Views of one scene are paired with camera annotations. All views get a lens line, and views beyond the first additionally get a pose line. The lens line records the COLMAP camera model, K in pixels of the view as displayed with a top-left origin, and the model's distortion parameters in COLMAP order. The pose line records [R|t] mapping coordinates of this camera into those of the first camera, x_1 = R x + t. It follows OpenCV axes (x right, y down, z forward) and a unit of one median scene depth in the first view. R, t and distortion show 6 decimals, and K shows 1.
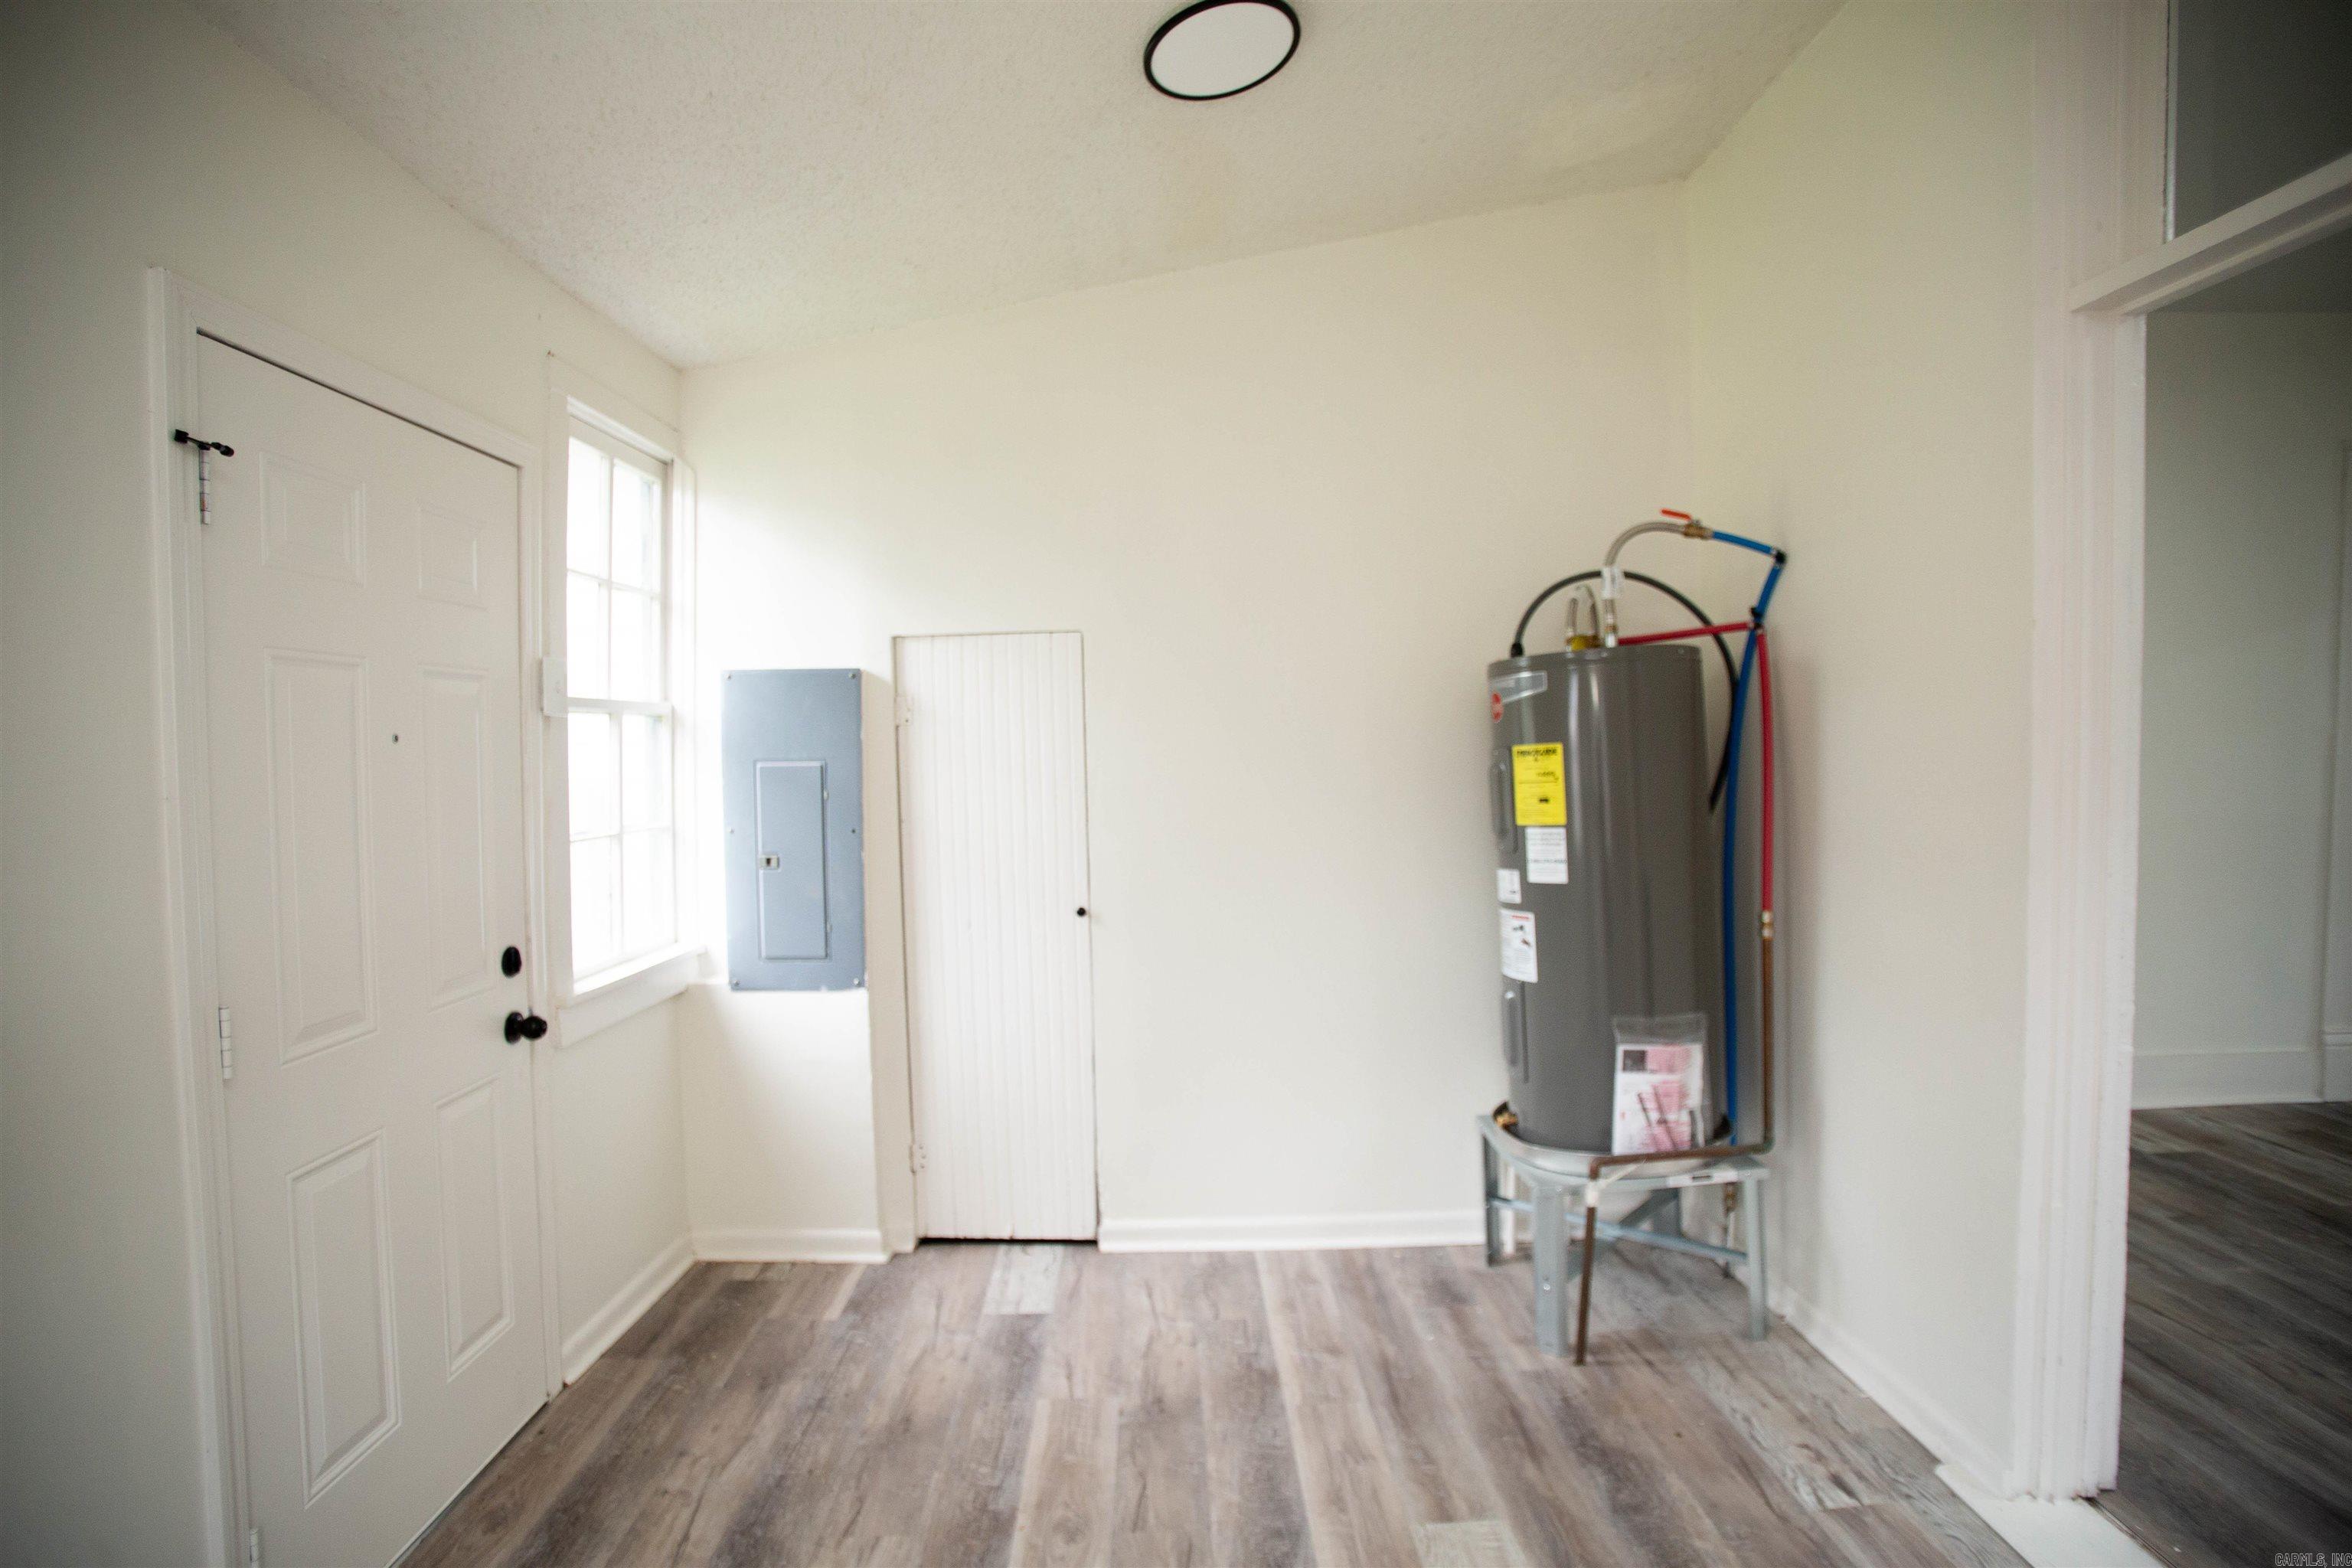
lens RADIAL K [[1113.0, 0, 1180.5], [0, 1113.0, 791.7], [0, 0, 1]] dist [-0.024684, 0.000684]
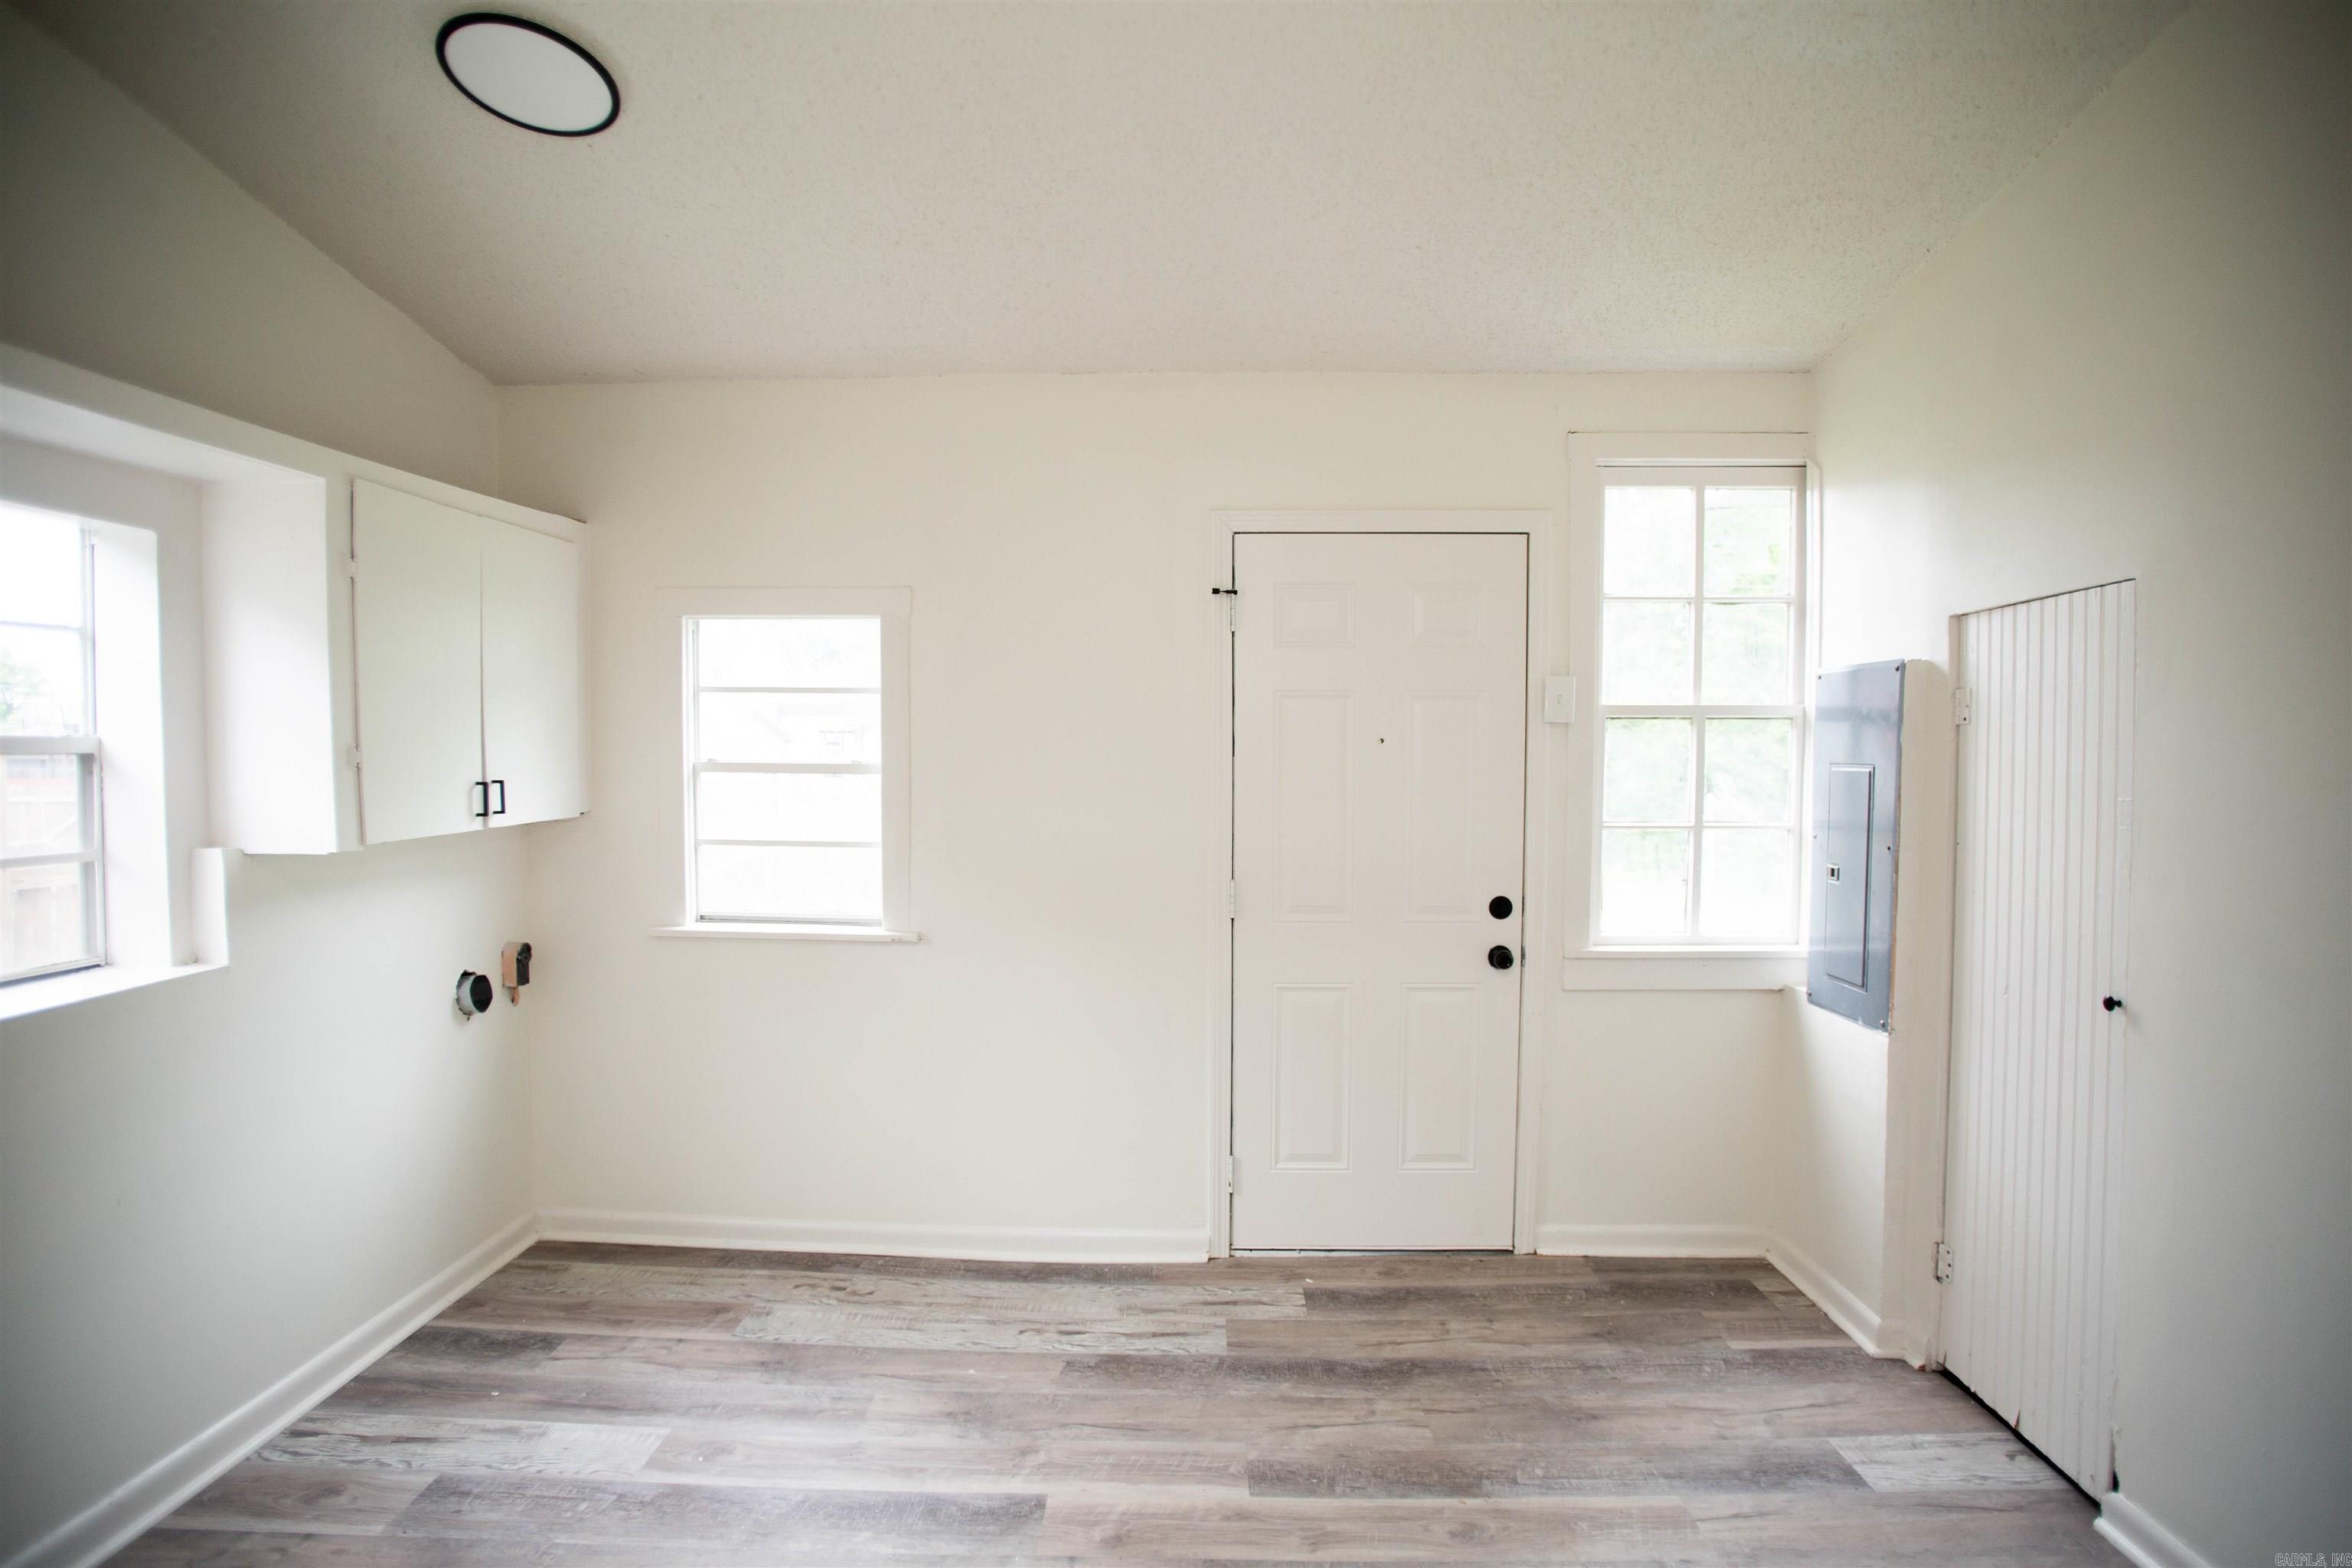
lens RADIAL K [[1113.0, 0, 1180.5], [0, 1113.0, 791.7], [0, 0, 1]] dist [-0.024684, 0.000684]
pose [[0.023793, 0.048173, -0.998556, 0.606671], [-0.043181, 0.997956, 0.047115, -0.027261], [0.998784, 0.041997, 0.025825, 0.481773]]
